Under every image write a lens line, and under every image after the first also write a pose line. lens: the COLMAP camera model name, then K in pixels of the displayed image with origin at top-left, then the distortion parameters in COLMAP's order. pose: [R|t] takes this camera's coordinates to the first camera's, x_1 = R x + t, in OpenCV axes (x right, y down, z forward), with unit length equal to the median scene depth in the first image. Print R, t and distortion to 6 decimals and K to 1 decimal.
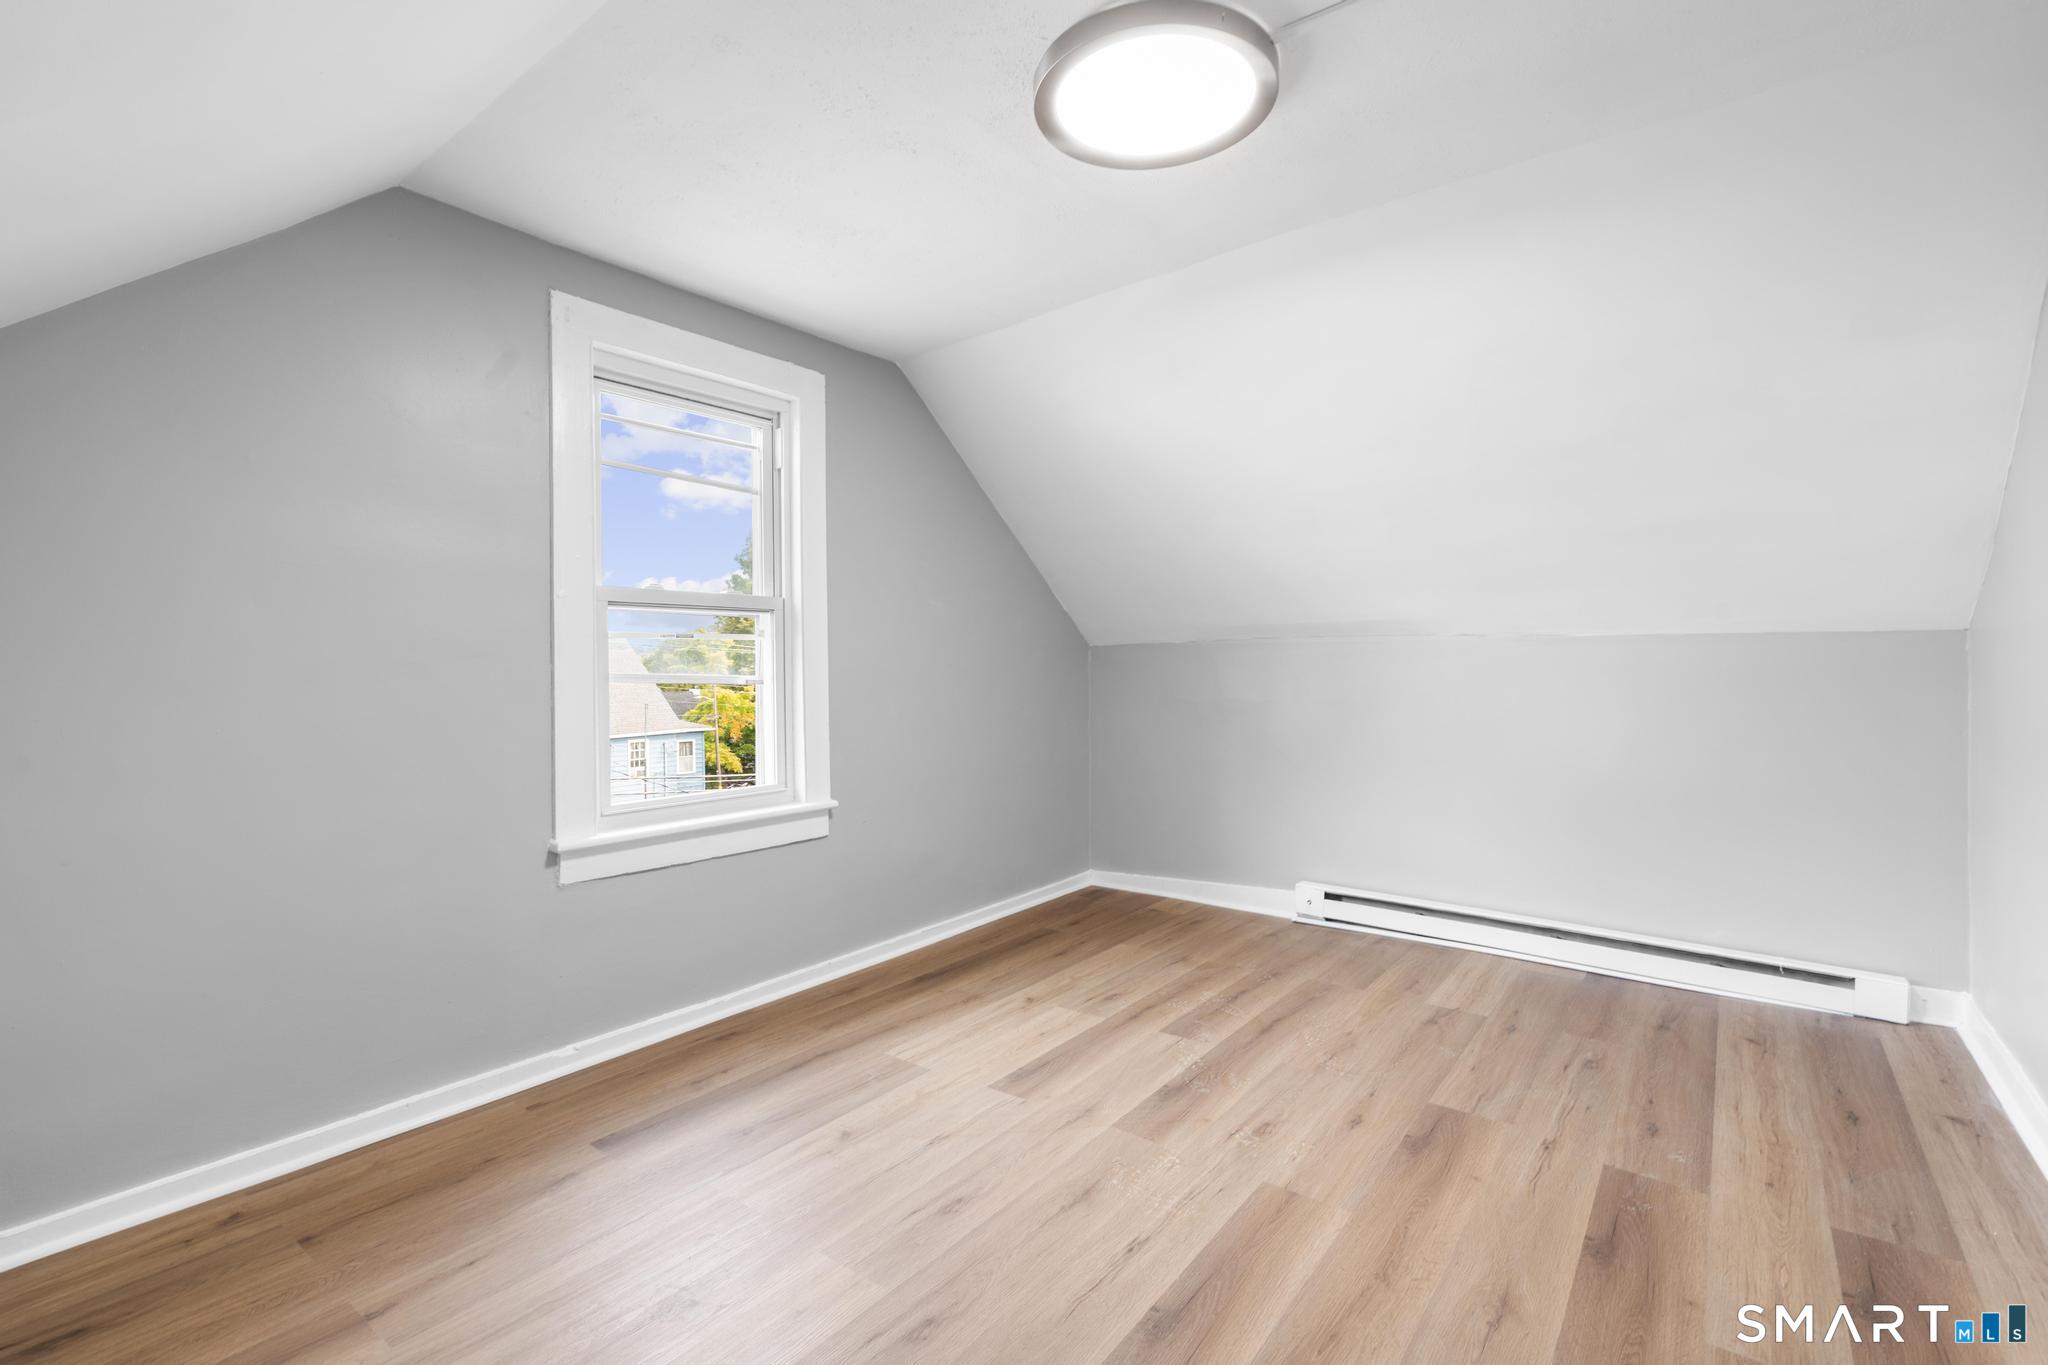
lens RADIAL K [[921.3, 0, 1030.6], [0, 921.3, 679.8], [0, 0, 1]] dist [-0.003302, 0.001049]
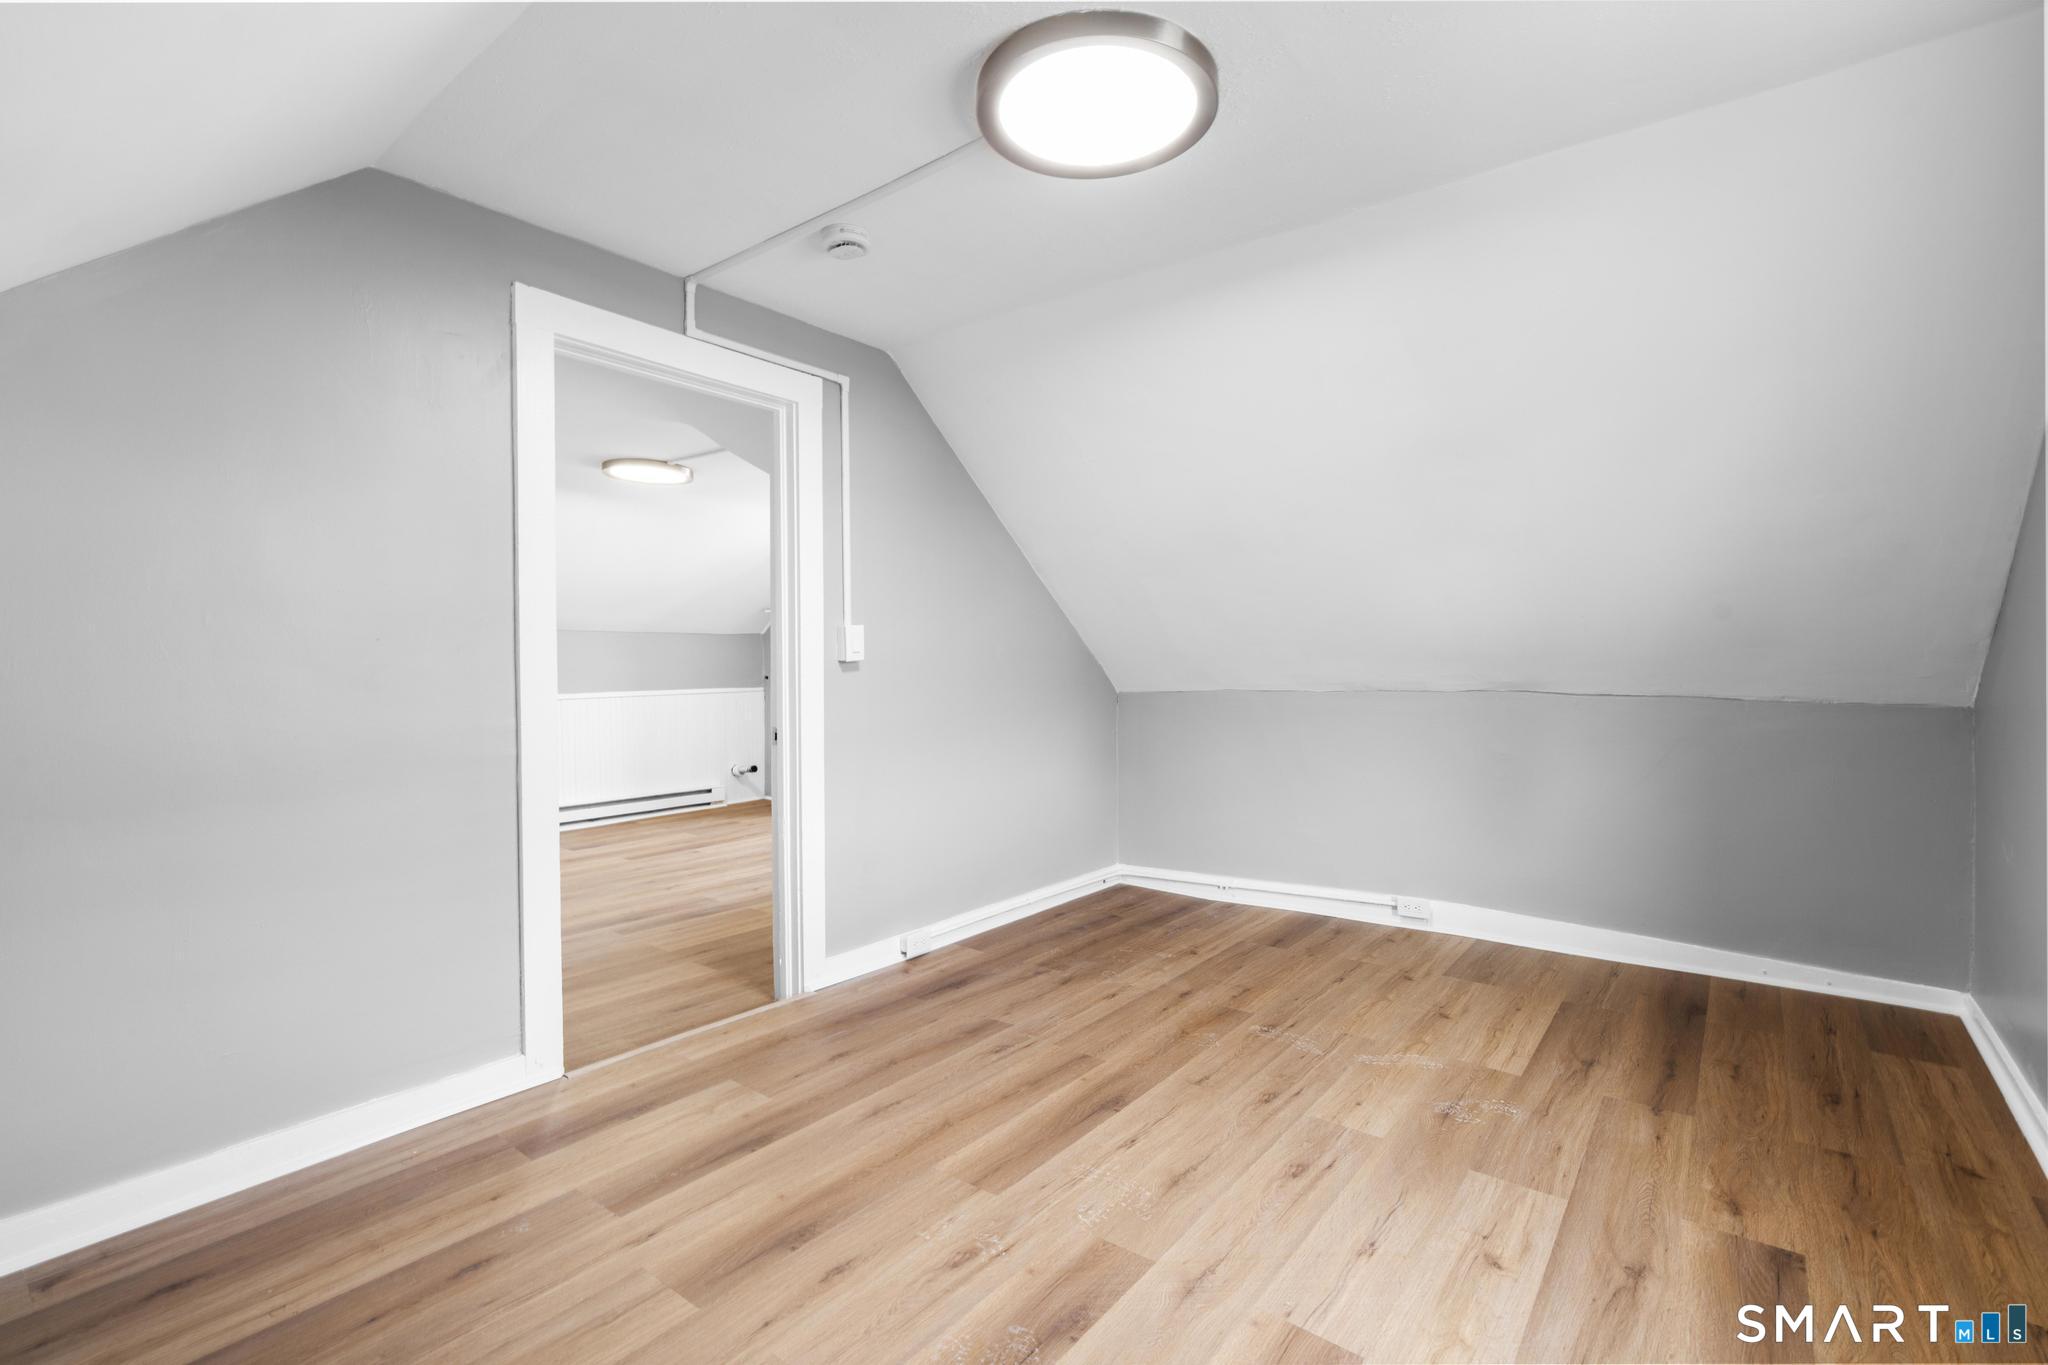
lens RADIAL K [[921.3, 0, 1030.6], [0, 921.3, 679.8], [0, 0, 1]] dist [-0.003302, 0.001049]
pose [[-0.999823, 0.015453, 0.010748, 0.200410], [0.015783, 0.999384, 0.031342, -0.038971], [-0.010257, 0.031506, -0.999451, 1.989930]]
